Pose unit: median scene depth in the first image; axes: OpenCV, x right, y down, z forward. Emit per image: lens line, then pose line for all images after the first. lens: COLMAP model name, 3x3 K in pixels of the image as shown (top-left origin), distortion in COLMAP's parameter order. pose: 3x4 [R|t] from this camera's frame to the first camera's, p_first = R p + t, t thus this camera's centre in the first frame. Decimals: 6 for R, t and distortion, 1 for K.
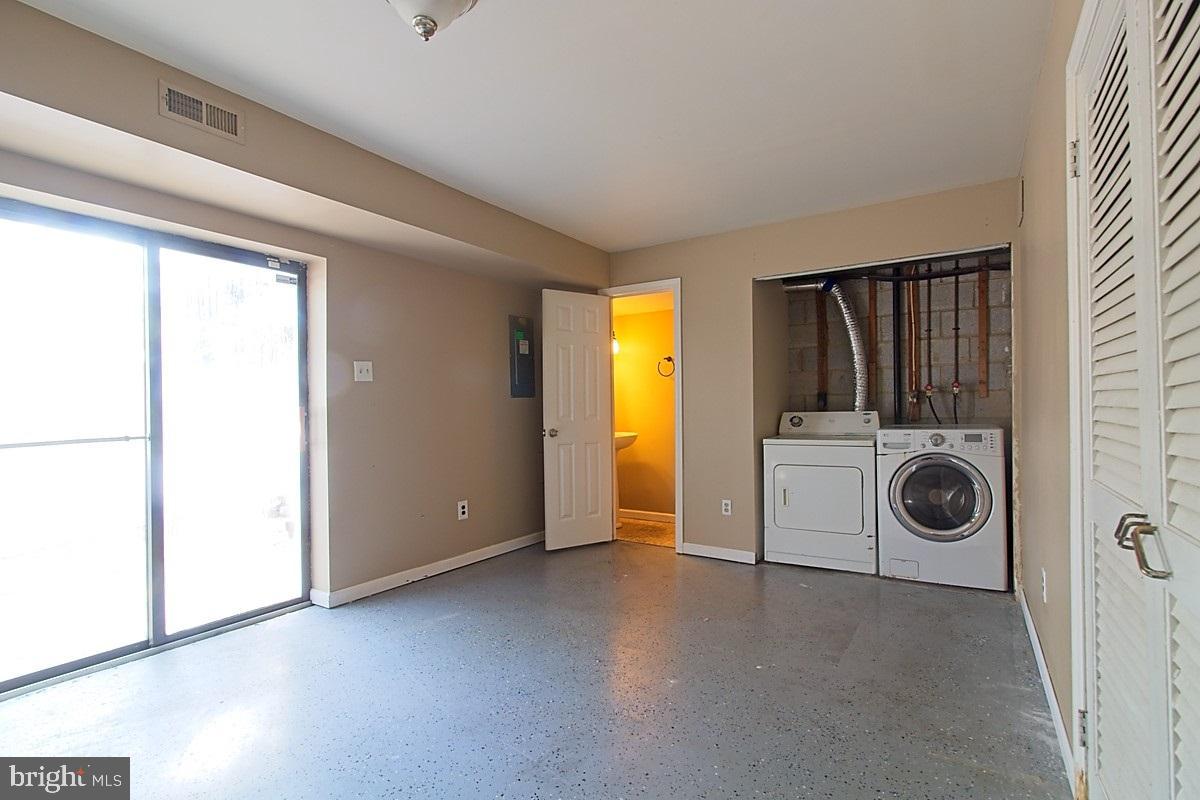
lens RADIAL K [[558.4, 0, 602.8], [0, 558.4, 409.1], [0, 0, 1]] dist [-0.022126, 0.016197]
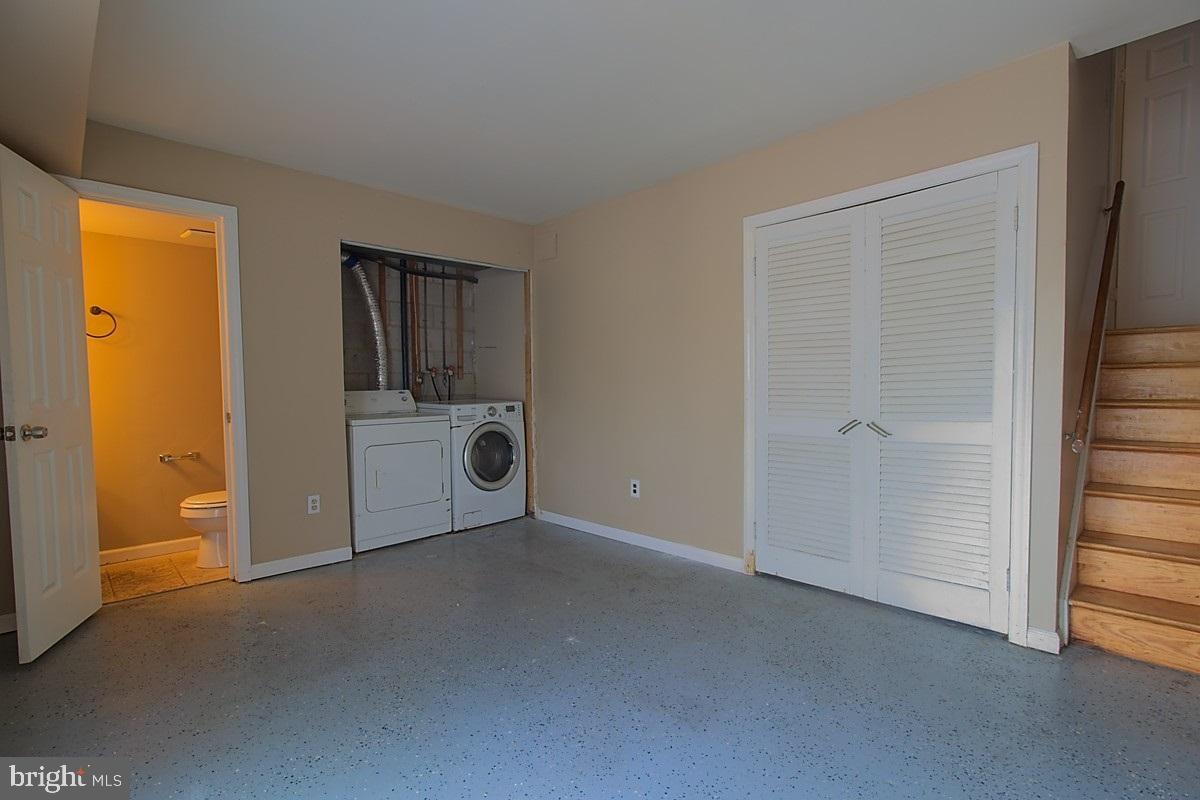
lens RADIAL K [[558.4, 0, 602.8], [0, 558.4, 409.1], [0, 0, 1]] dist [-0.022126, 0.016197]
pose [[0.223544, -0.034884, 0.974069, -0.488509], [0.006061, 0.999390, 0.034400, 0.006159], [-0.974675, -0.001786, 0.223619, 0.385393]]
